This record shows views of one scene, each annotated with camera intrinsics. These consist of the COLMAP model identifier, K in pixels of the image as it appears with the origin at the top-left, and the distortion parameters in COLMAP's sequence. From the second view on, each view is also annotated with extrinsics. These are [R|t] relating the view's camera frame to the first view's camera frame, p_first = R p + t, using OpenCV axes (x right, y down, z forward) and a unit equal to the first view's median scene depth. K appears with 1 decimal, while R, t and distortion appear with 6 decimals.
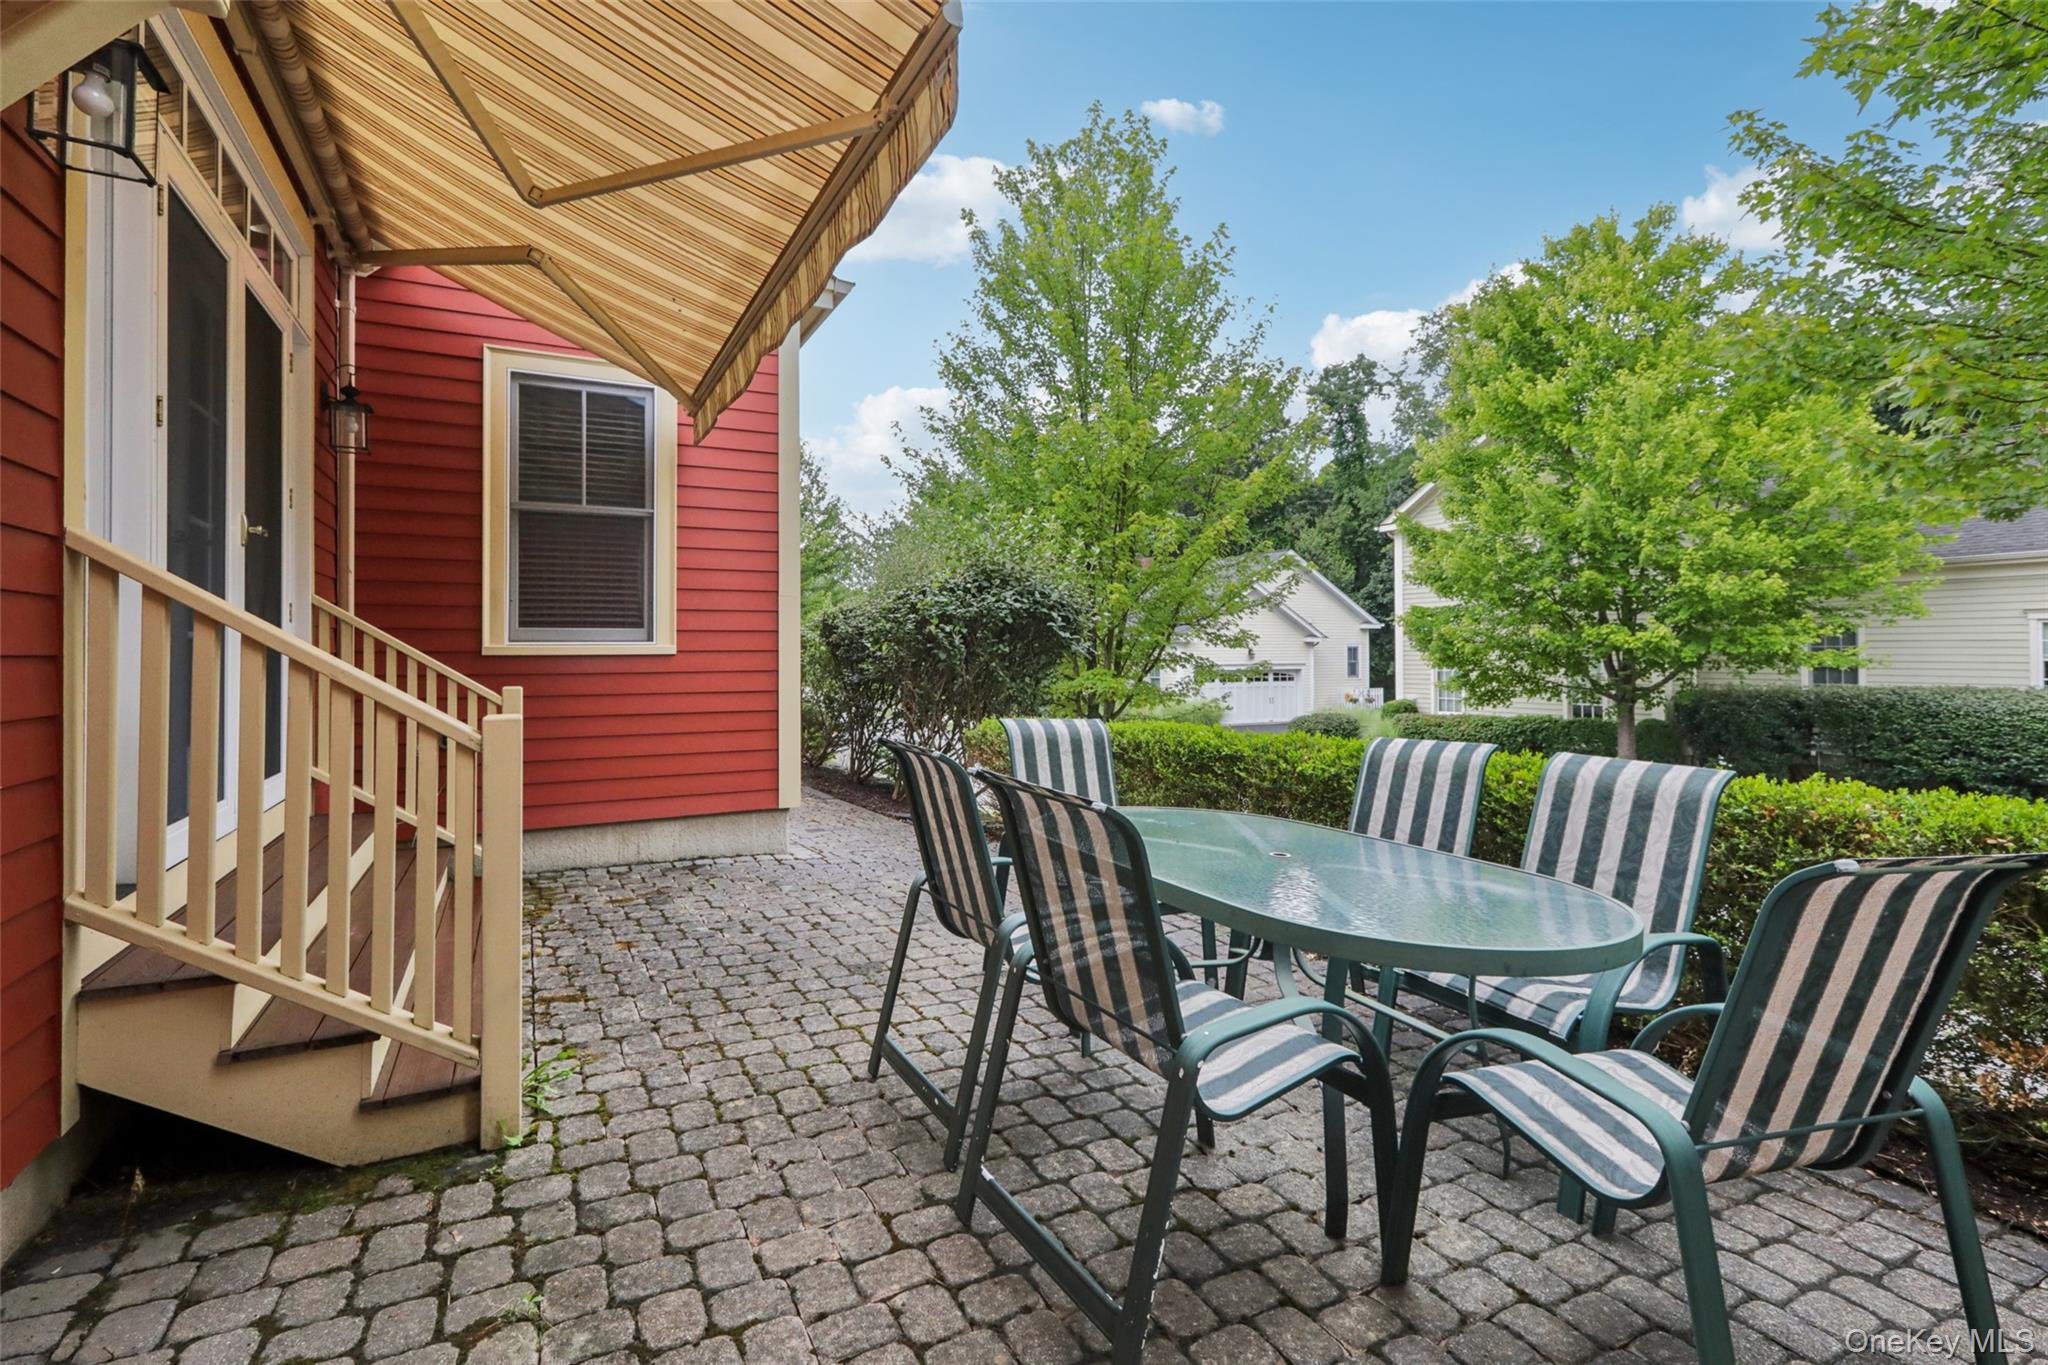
lens RADIAL K [[936.3, 0, 1022.5], [0, 936.3, 641.8], [0, 0, 1]] dist [0.000659, 0.000068]
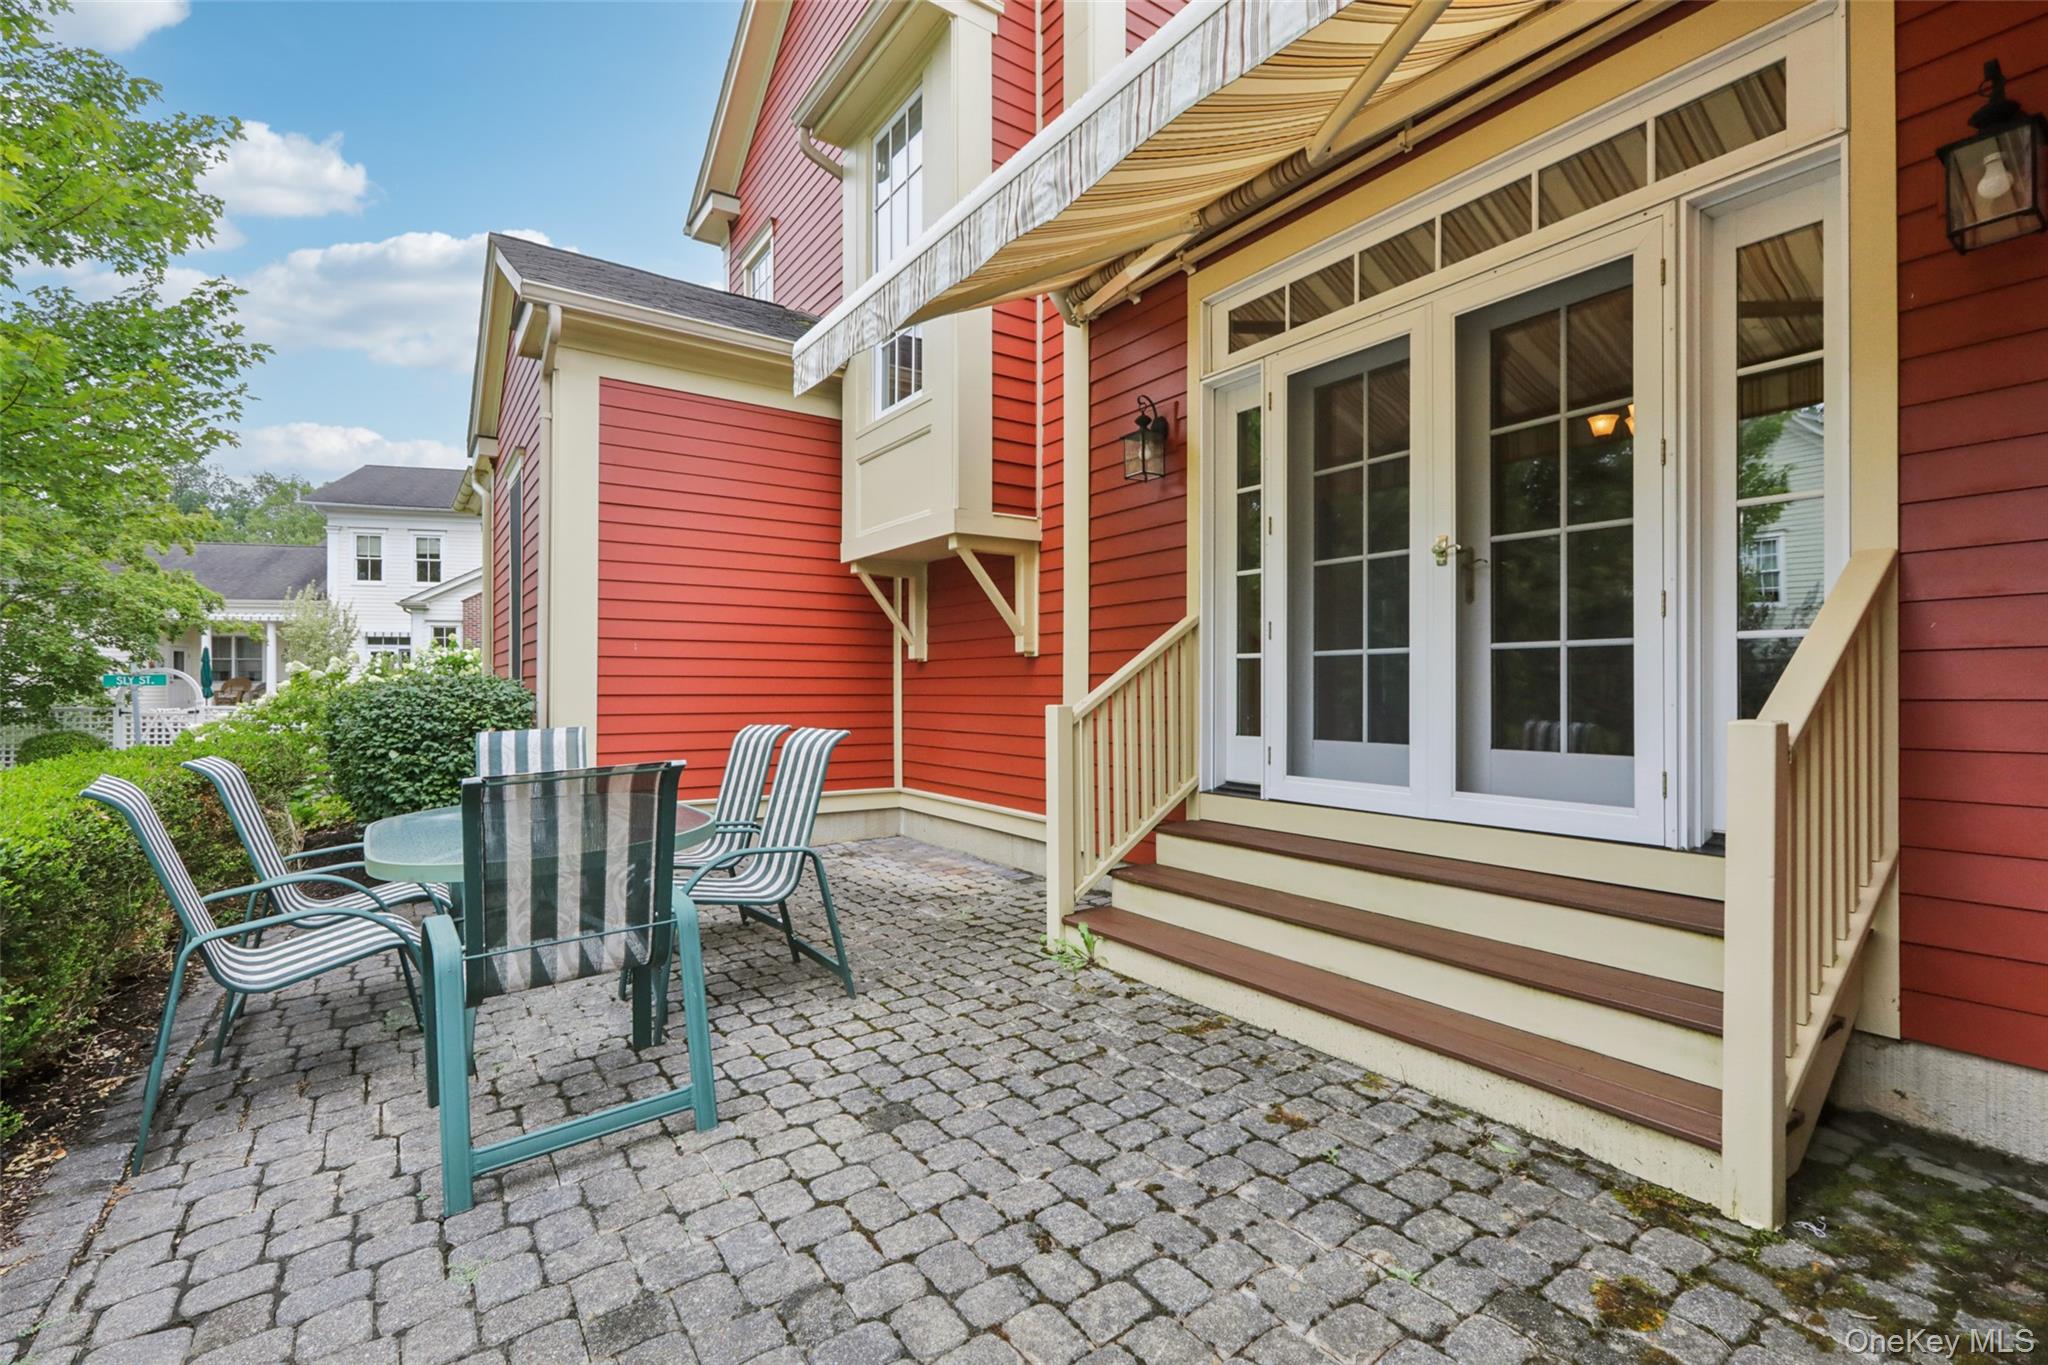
lens RADIAL K [[921.6, 0, 1029.9], [0, 921.6, 696.0], [0, 0, 1]] dist [0.001573, 0.000128]
pose [[-0.993157, 0.003751, -0.116726, -0.227540], [0.005017, 0.999932, -0.010555, 0.059127], [0.116679, -0.011068, -0.993108, 2.018069]]
